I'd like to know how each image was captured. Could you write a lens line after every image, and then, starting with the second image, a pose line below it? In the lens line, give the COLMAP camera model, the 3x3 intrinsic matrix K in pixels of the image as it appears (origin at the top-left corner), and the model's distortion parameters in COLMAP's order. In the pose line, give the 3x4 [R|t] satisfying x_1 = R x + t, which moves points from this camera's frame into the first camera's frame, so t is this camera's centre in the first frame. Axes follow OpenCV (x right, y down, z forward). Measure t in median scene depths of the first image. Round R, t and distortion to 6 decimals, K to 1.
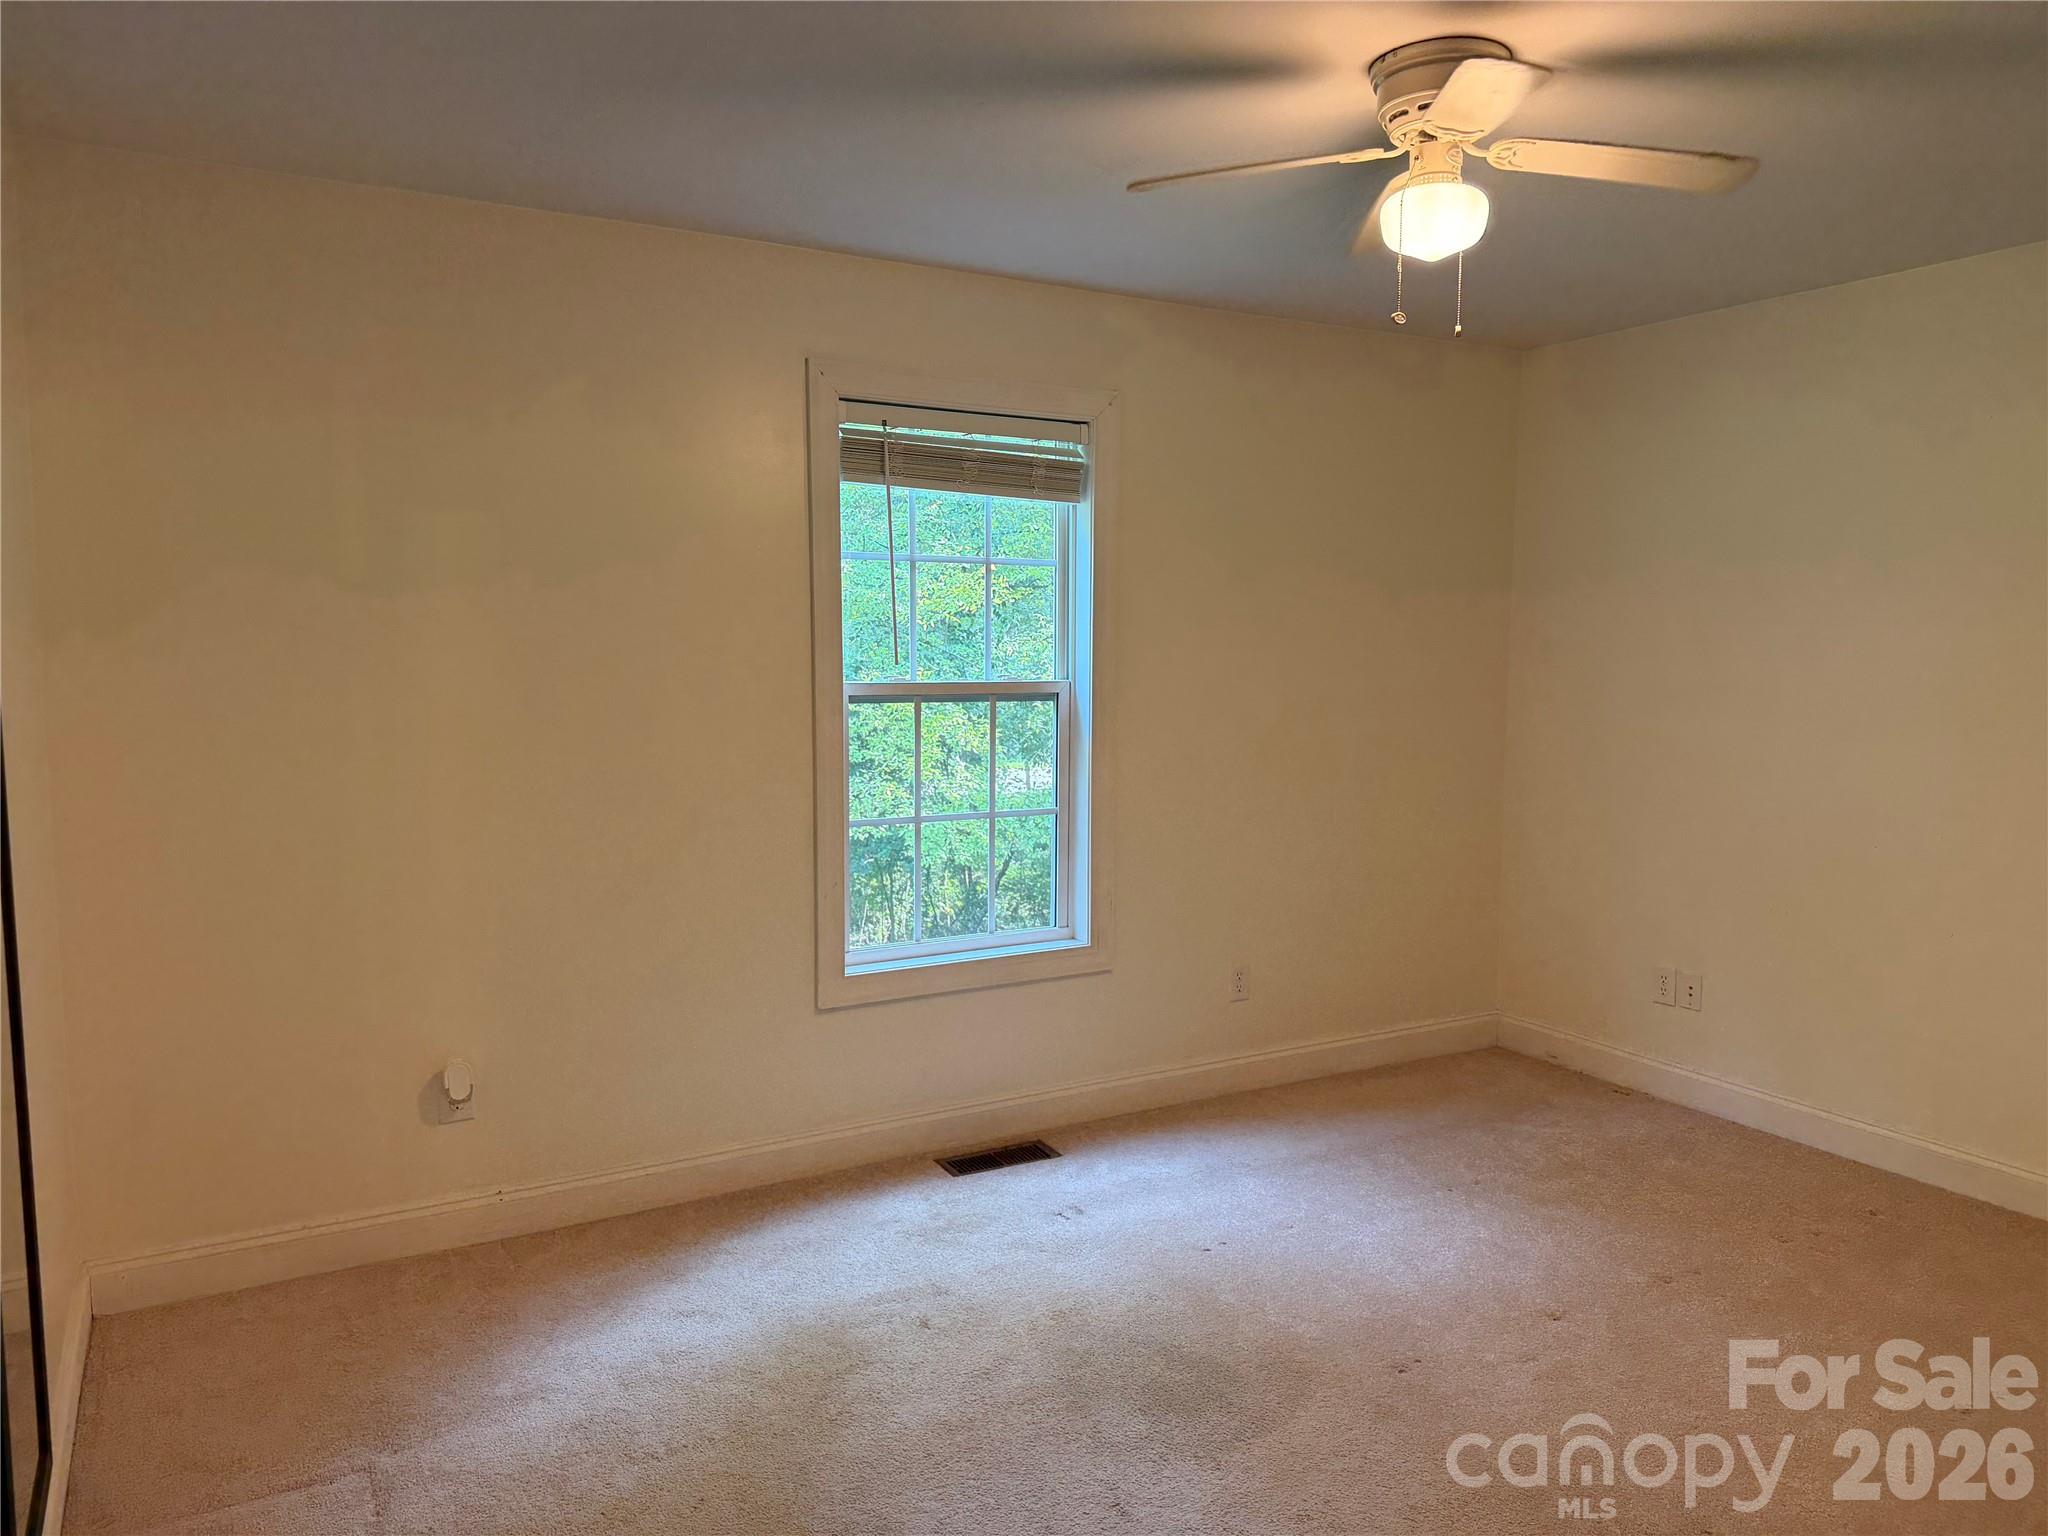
lens RADIAL K [[1449.1, 0, 1061.7], [0, 1449.1, 769.9], [0, 0, 1]] dist [0.091442, -0.109540]
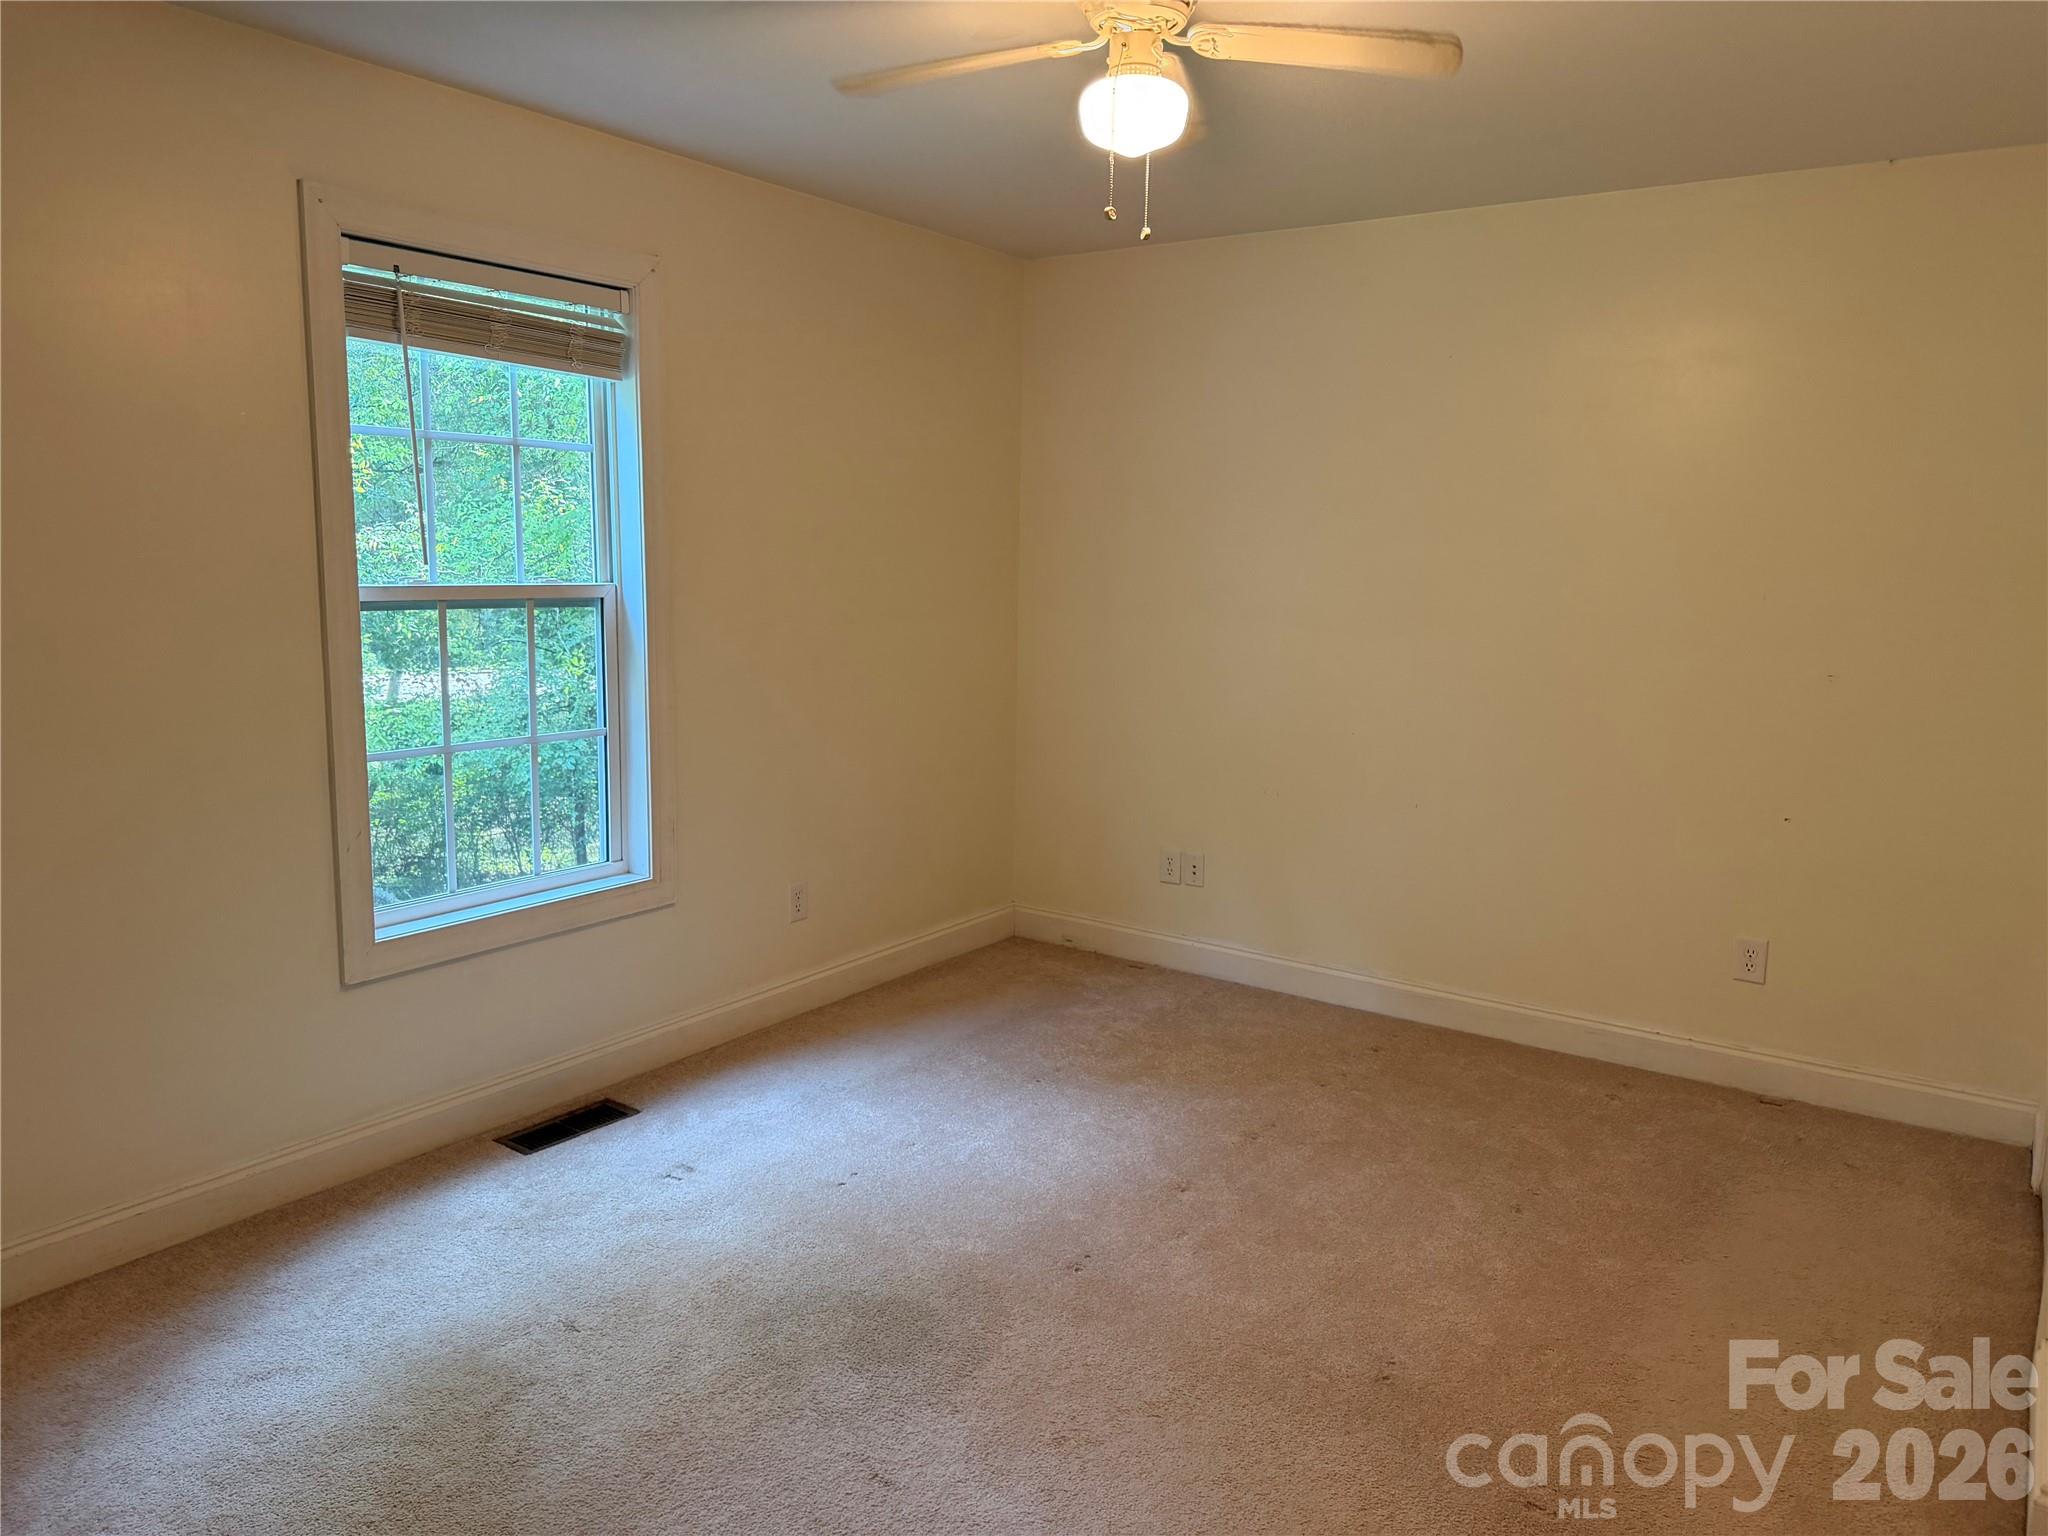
lens RADIAL K [[1449.1, 0, 1037.8], [0, 1449.1, 765.7], [0, 0, 1]] dist [0.091442, -0.109540]
pose [[0.906842, -0.052134, 0.418235, -0.153644], [0.022056, 0.996831, 0.076435, -0.014936], [-0.420894, -0.060090, 0.905117, 0.083860]]
